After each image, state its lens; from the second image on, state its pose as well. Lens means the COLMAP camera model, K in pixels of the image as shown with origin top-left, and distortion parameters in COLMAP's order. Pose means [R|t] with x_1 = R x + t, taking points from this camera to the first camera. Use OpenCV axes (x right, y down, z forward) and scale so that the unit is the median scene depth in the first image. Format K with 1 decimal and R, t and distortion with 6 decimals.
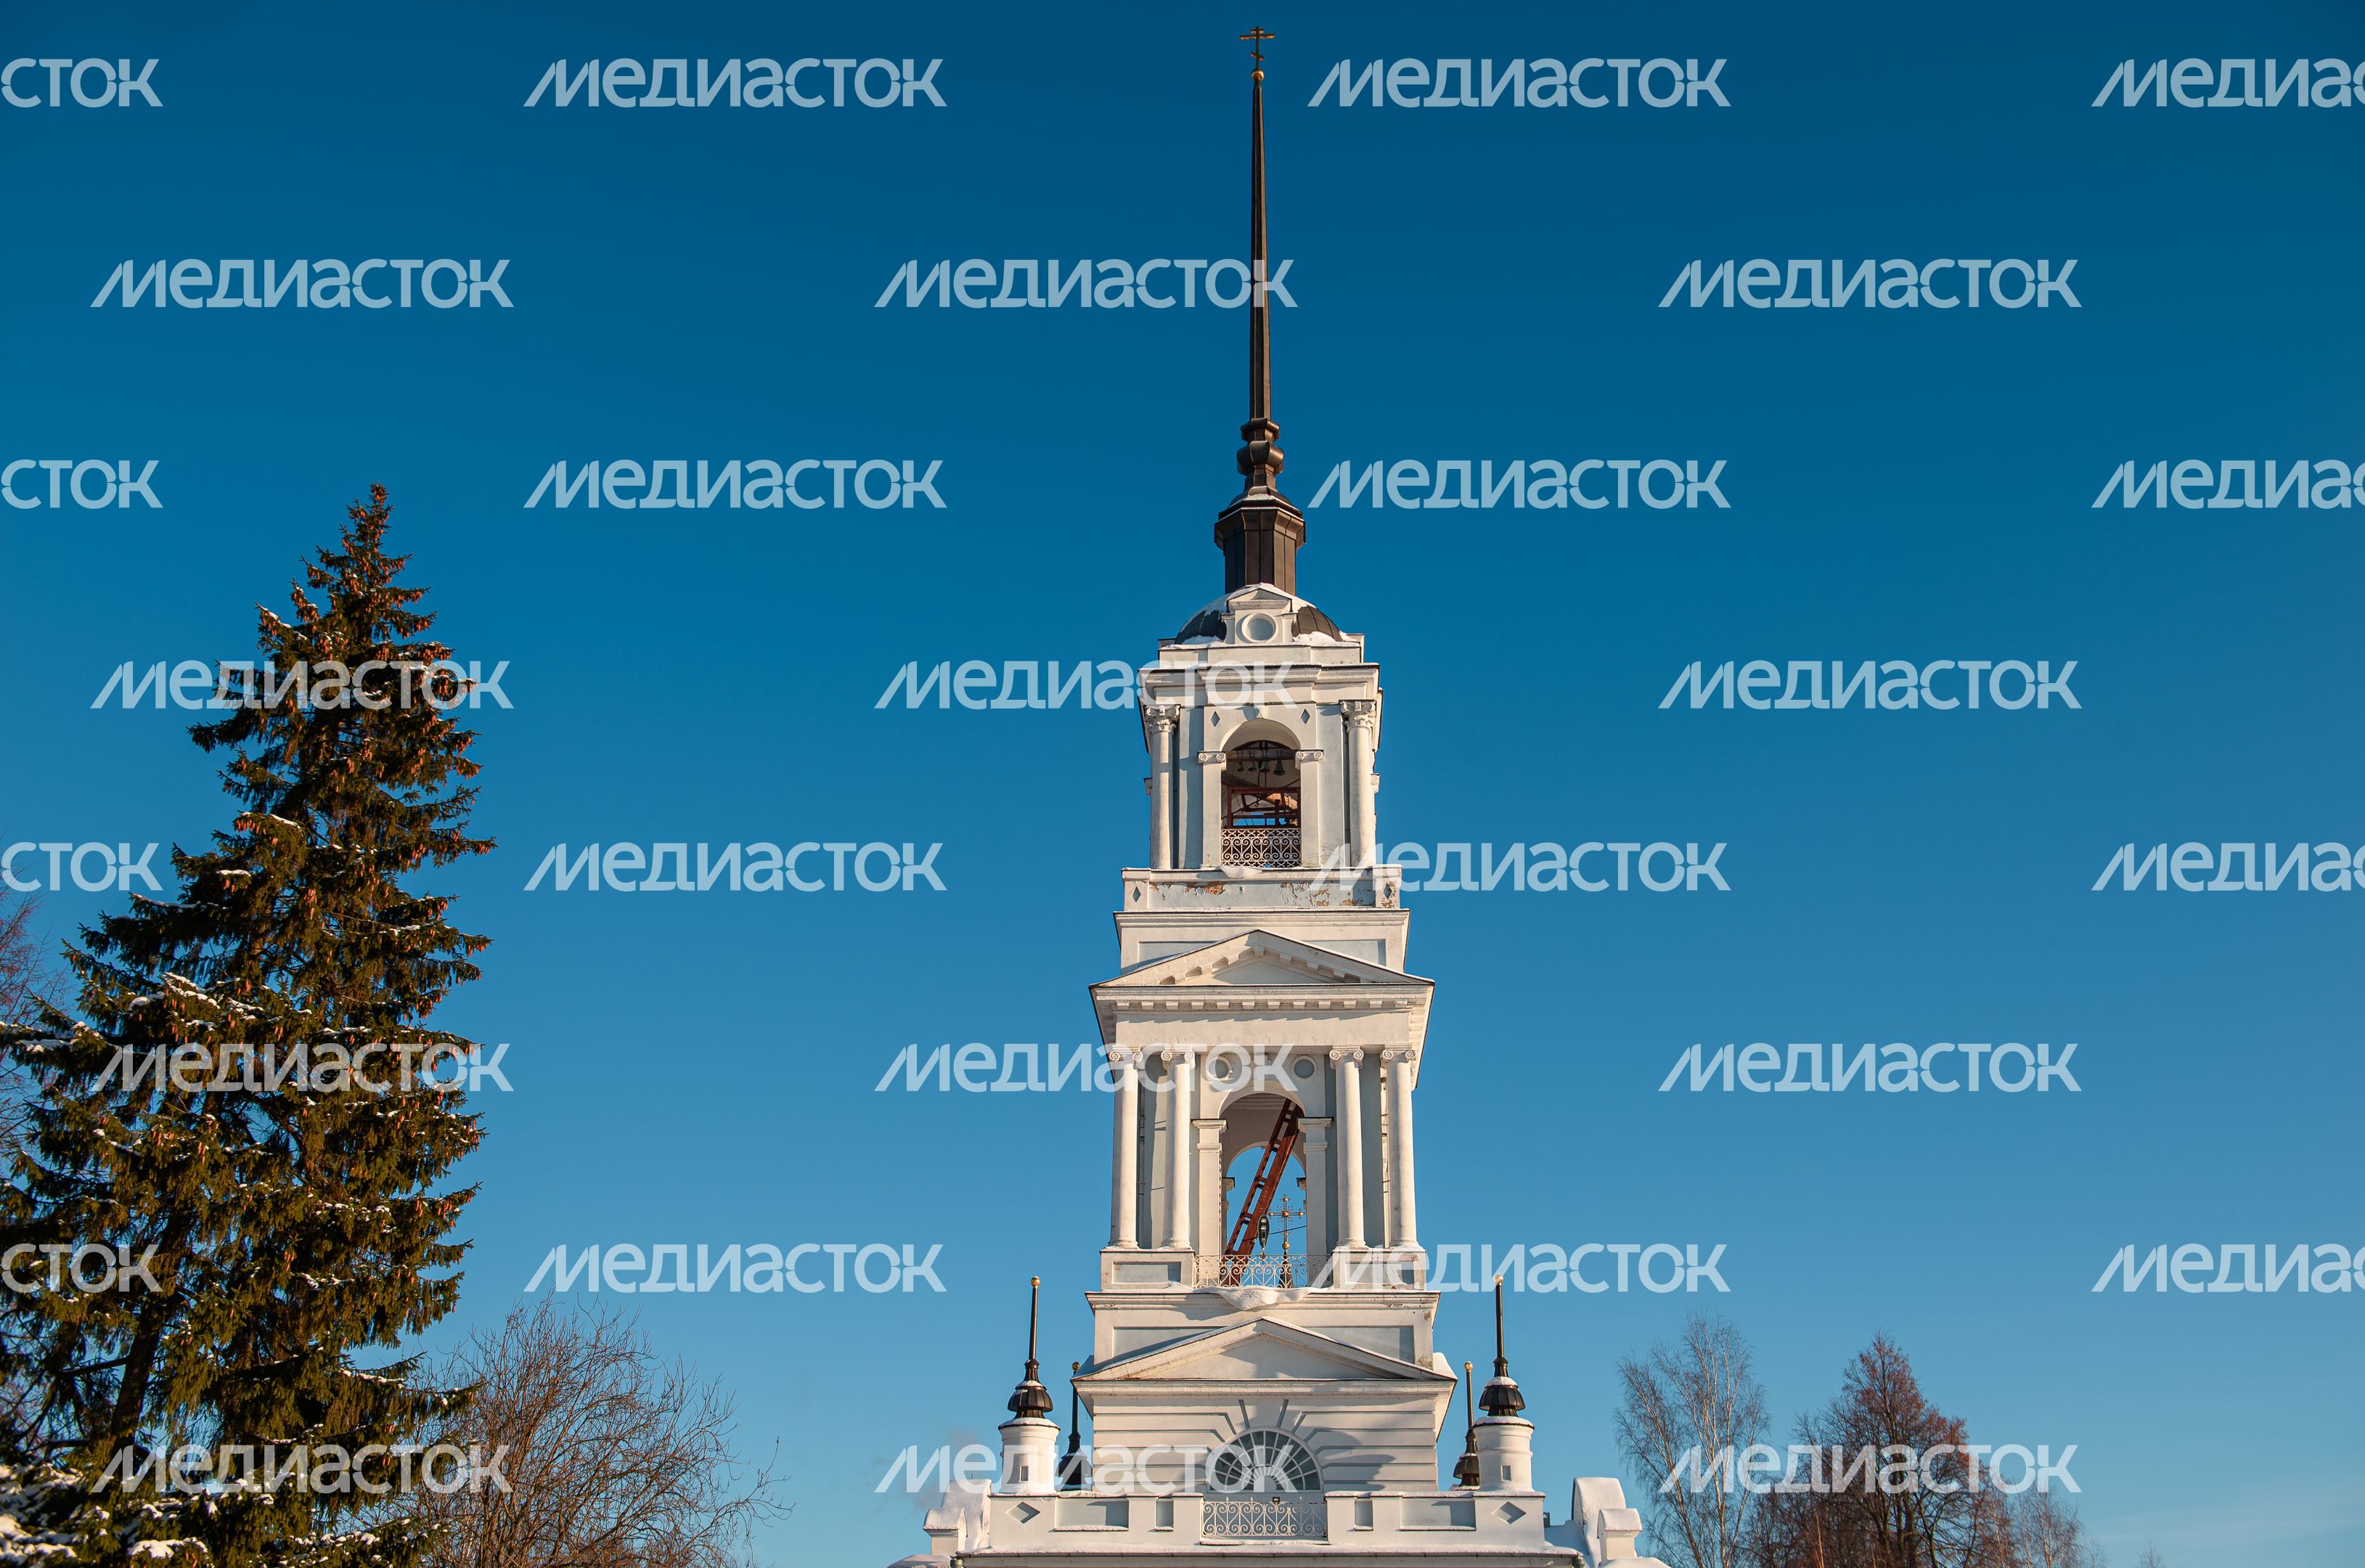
lens RADIAL K [[2196.3, 0, 1191.2], [0, 2196.3, 787.1], [0, 0, 1]] dist [0.017000, 0.007712]
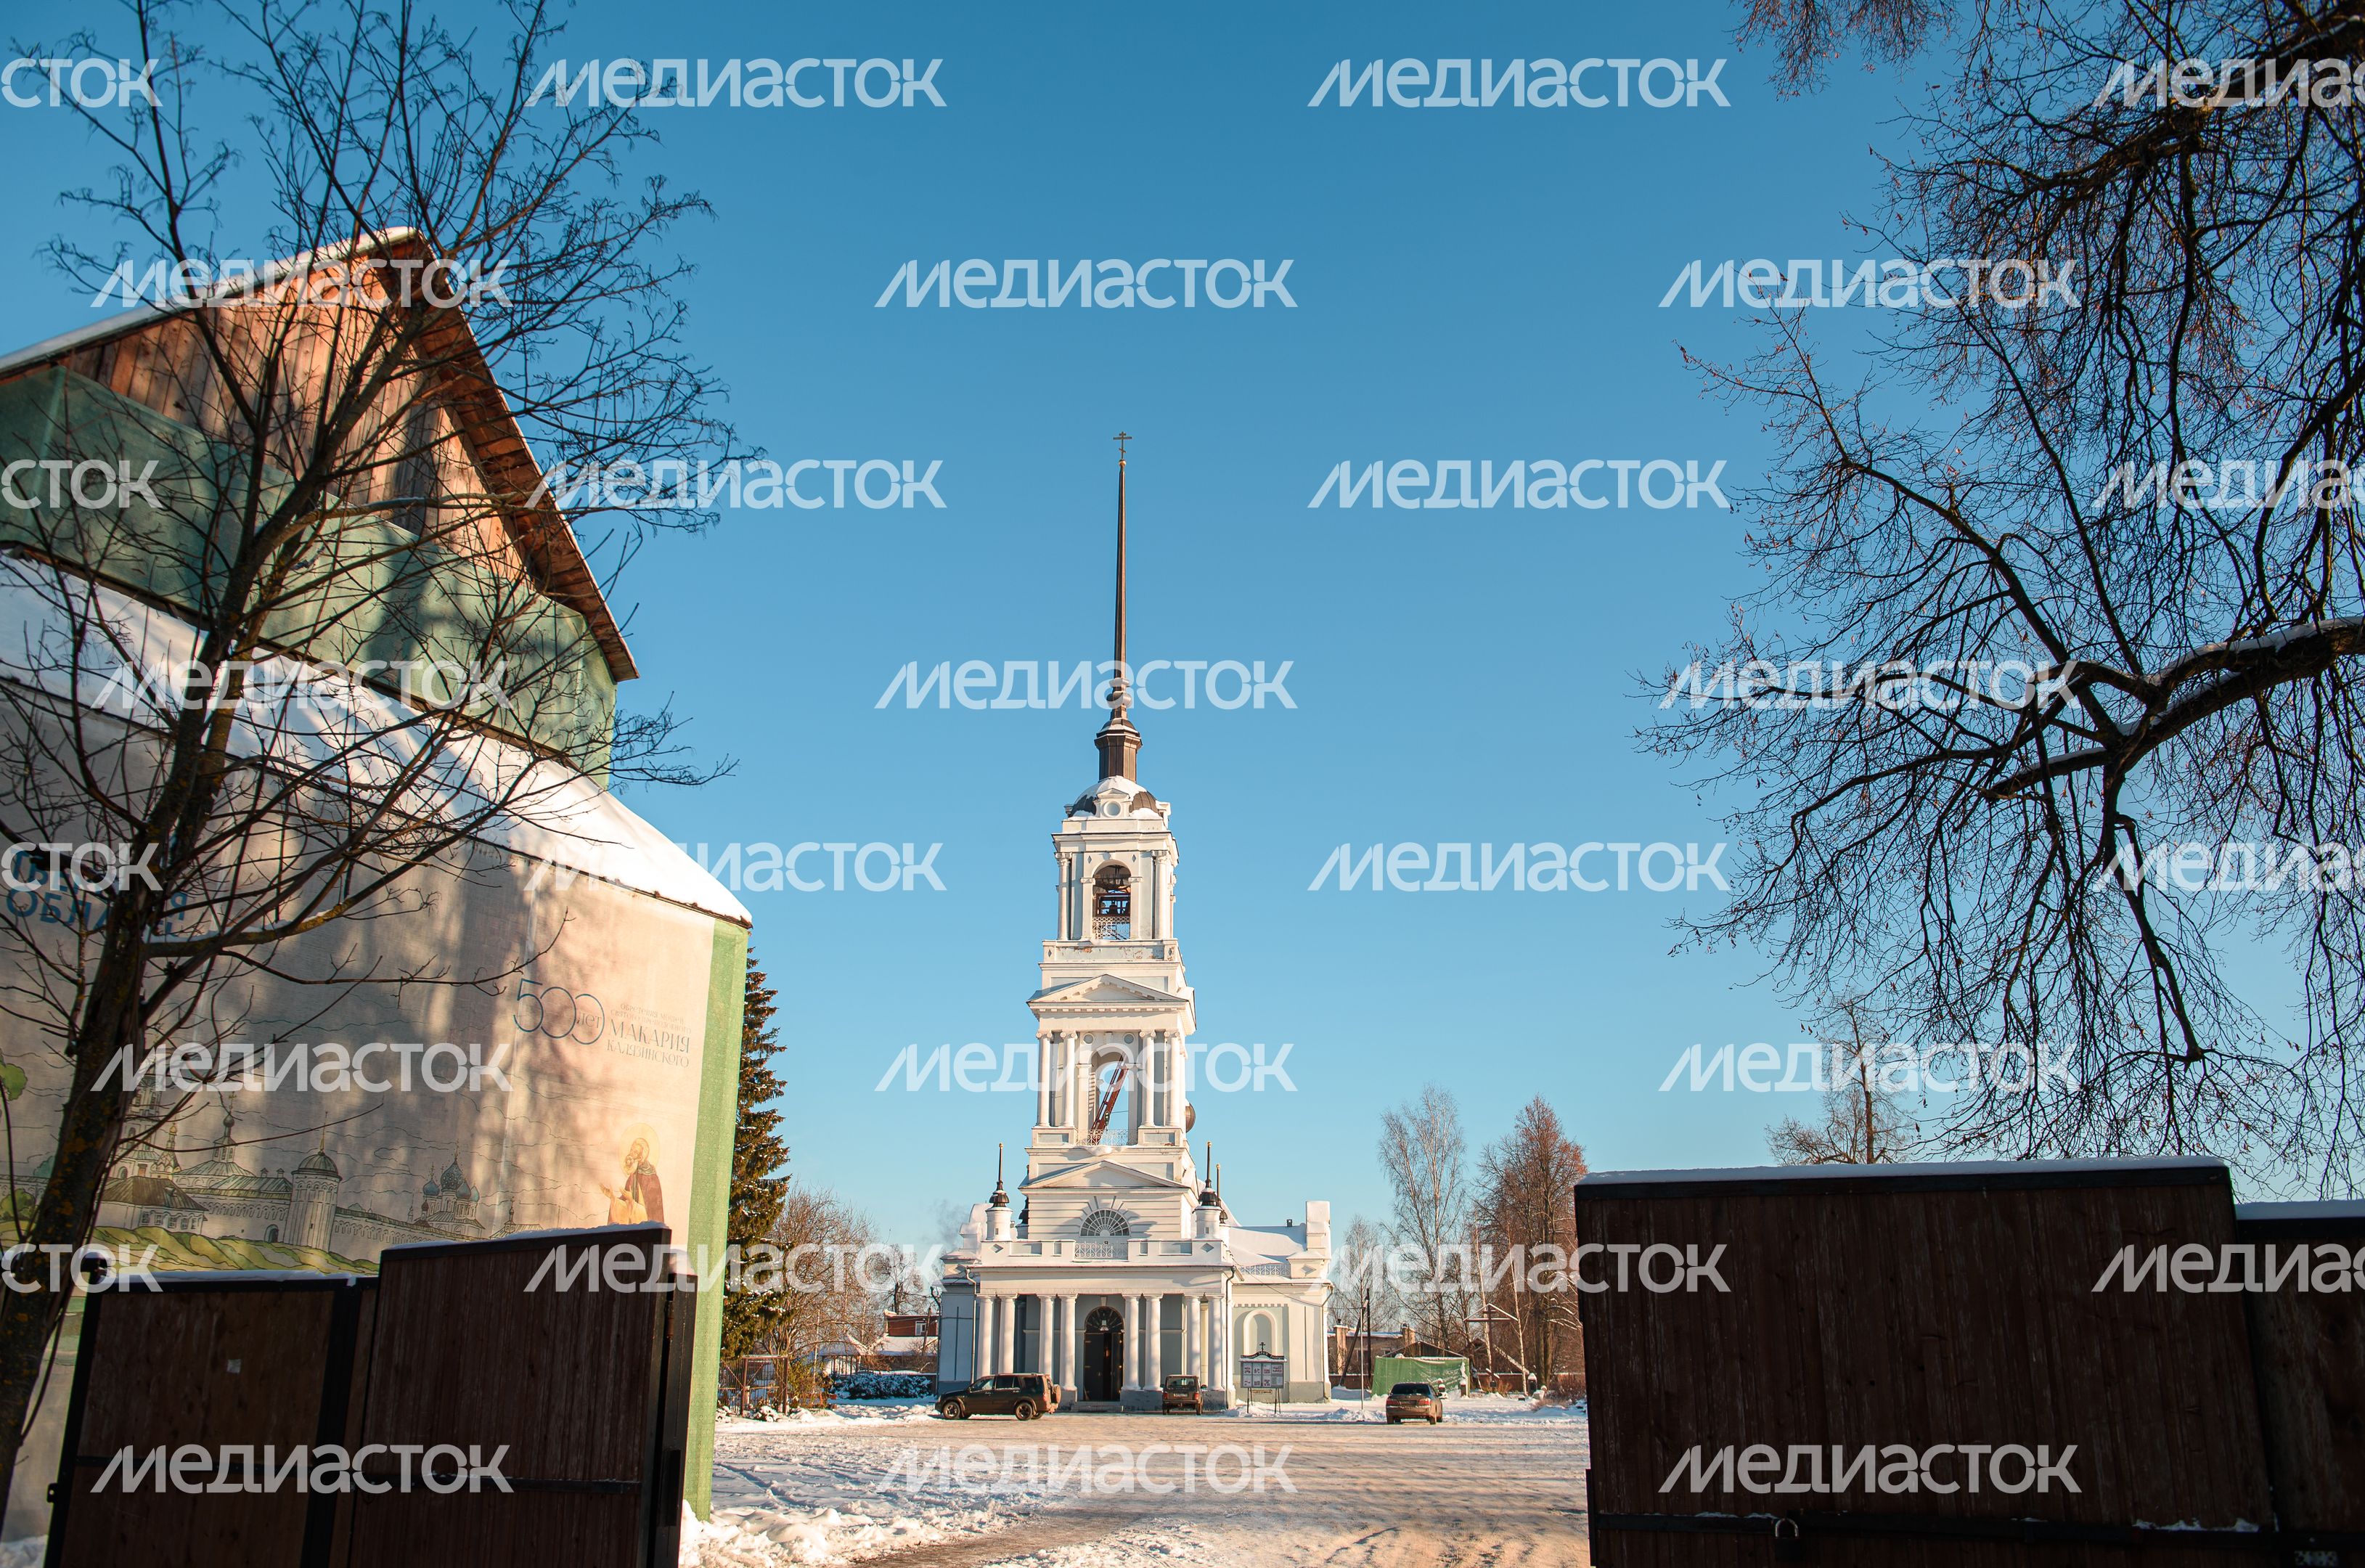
lens RADIAL K [[1885.1, 0, 1182.5], [0, 1885.1, 784.0], [0, 0, 1]] dist [-0.018692, 0.002558]
pose [[0.999902, -0.009391, -0.010404, 0.136858], [0.010702, 0.990914, 0.134072, -0.393647], [0.009050, -0.134171, 0.990917, -0.839761]]
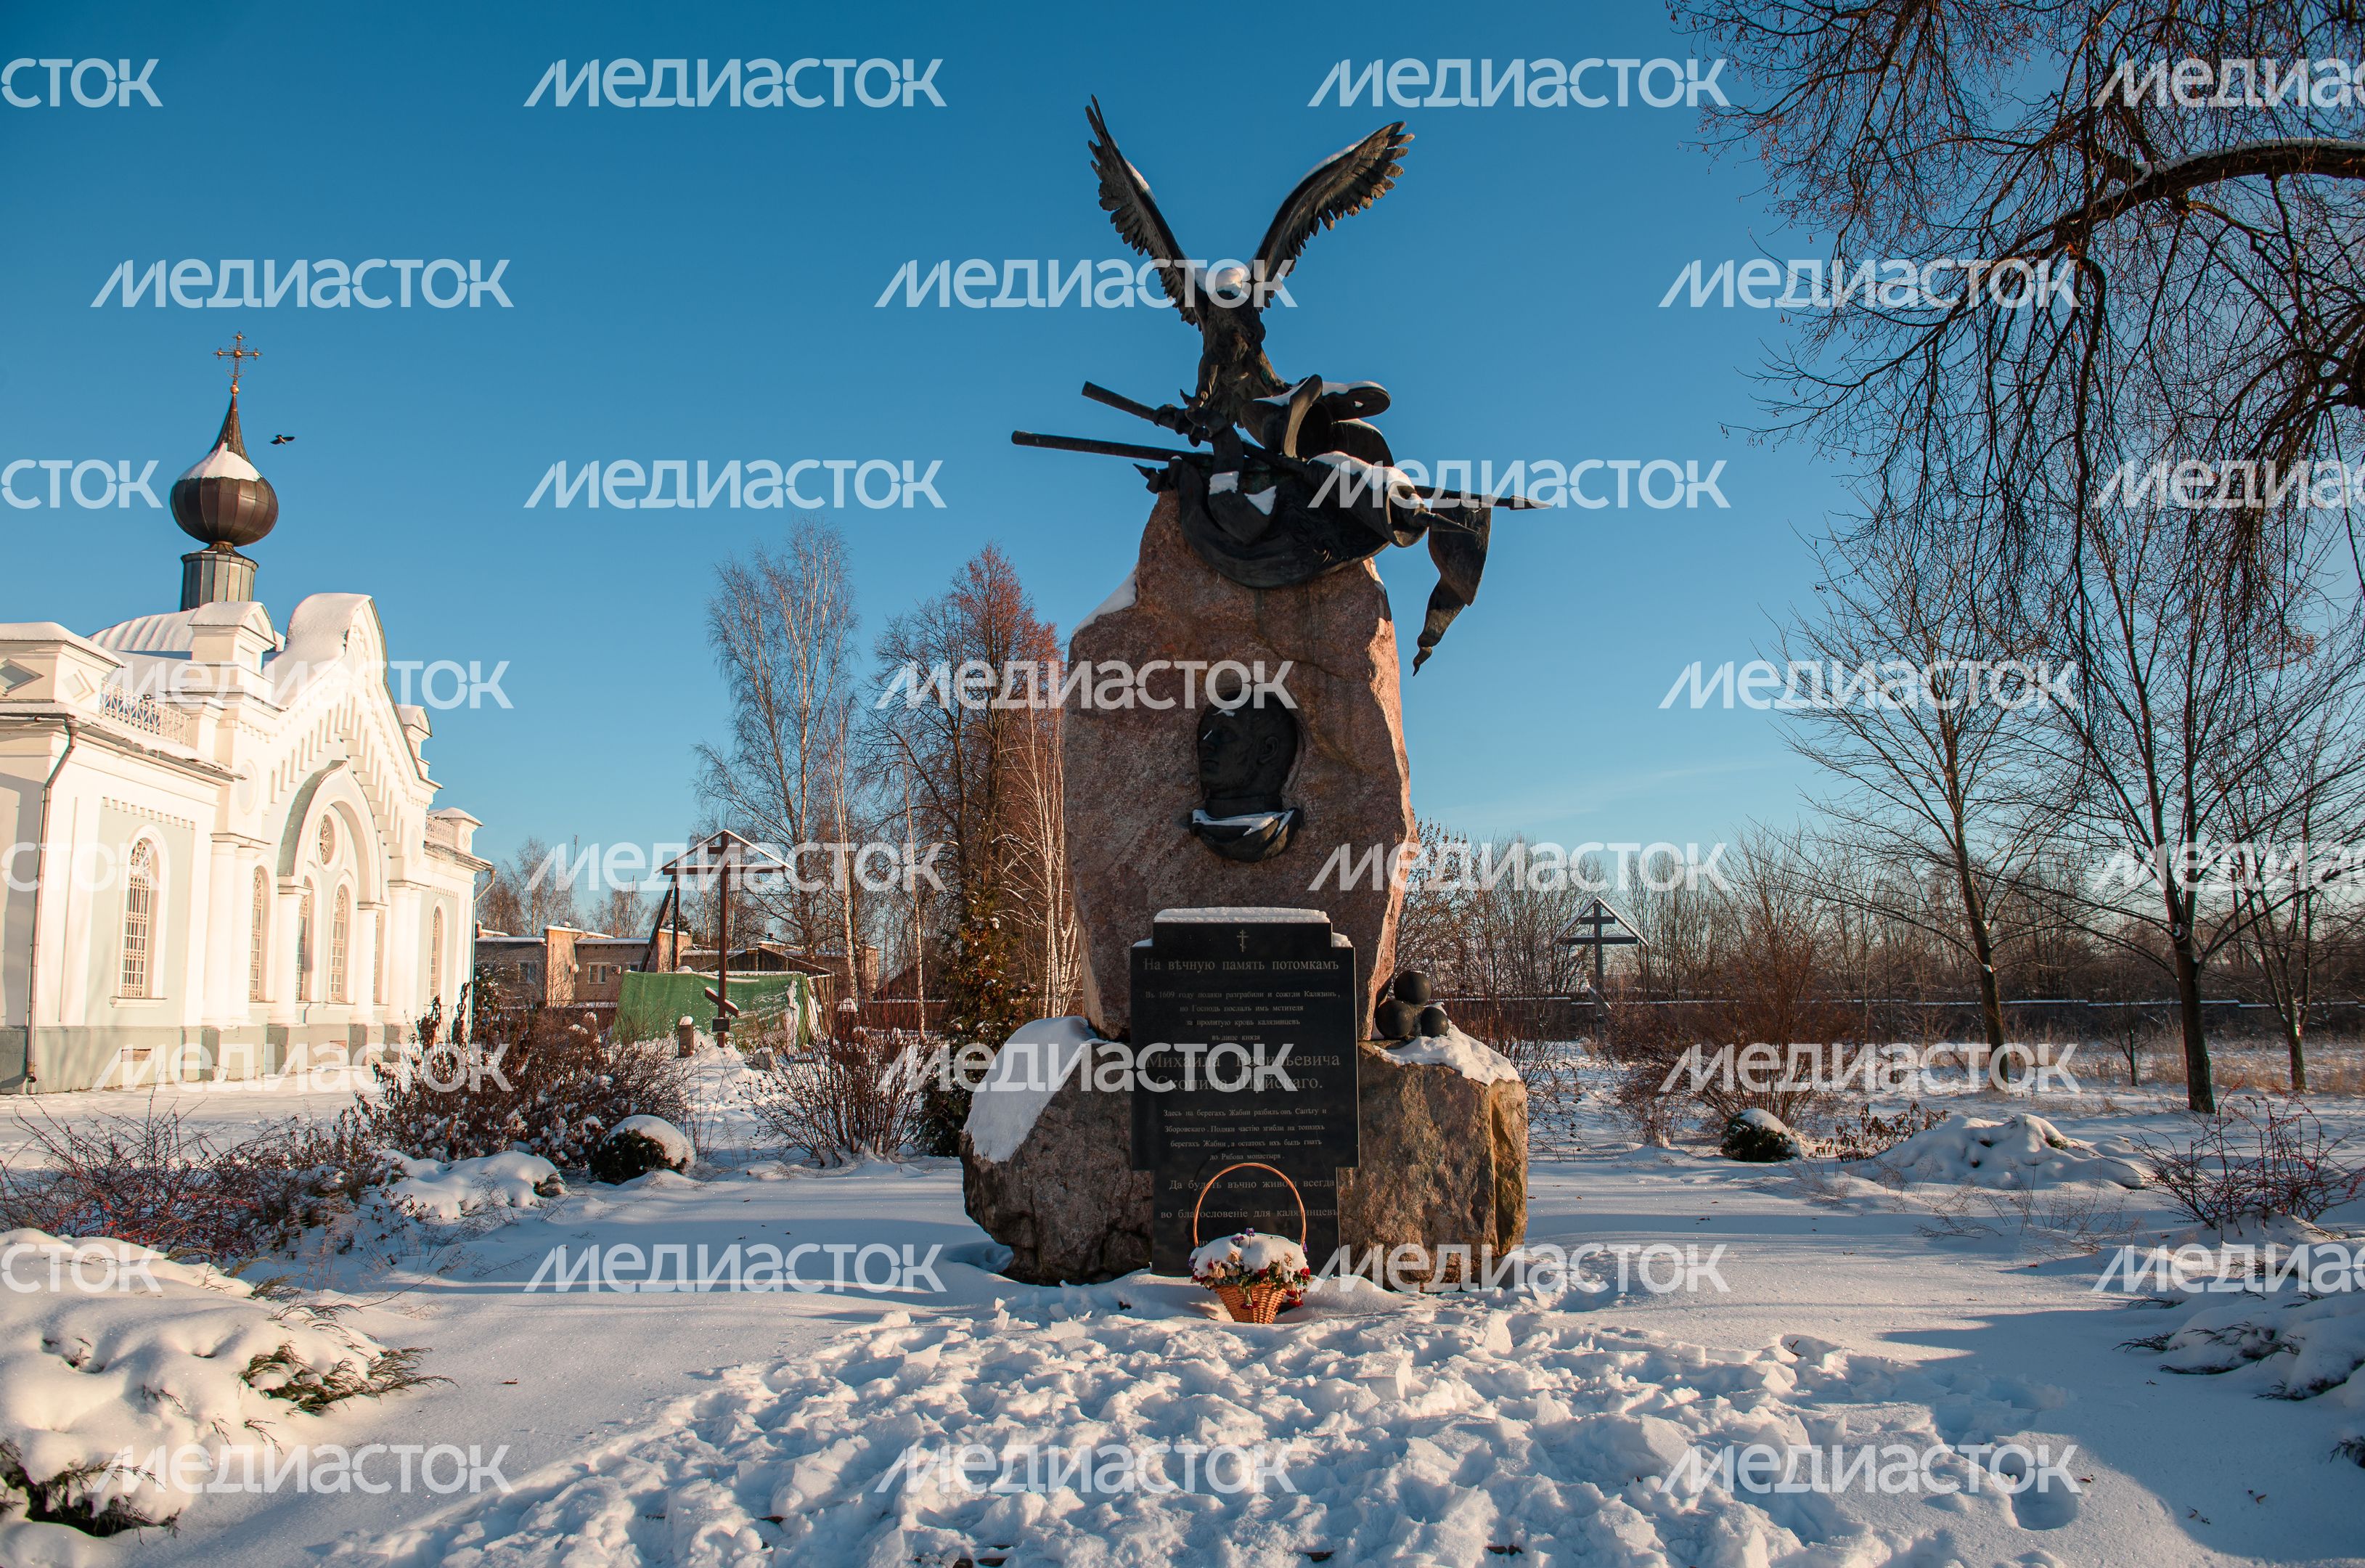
lens RADIAL K [[1617.9, 0, 1177.6], [0, 1617.9, 792.1], [0, 0, 1]] dist [-0.052592, -0.001655]
pose [[0.977669, 0.007035, 0.210034, 0.542559], [-0.070668, 0.952243, 0.297051, 0.299926], [-0.197913, -0.305260, 0.931475, 0.625524]]
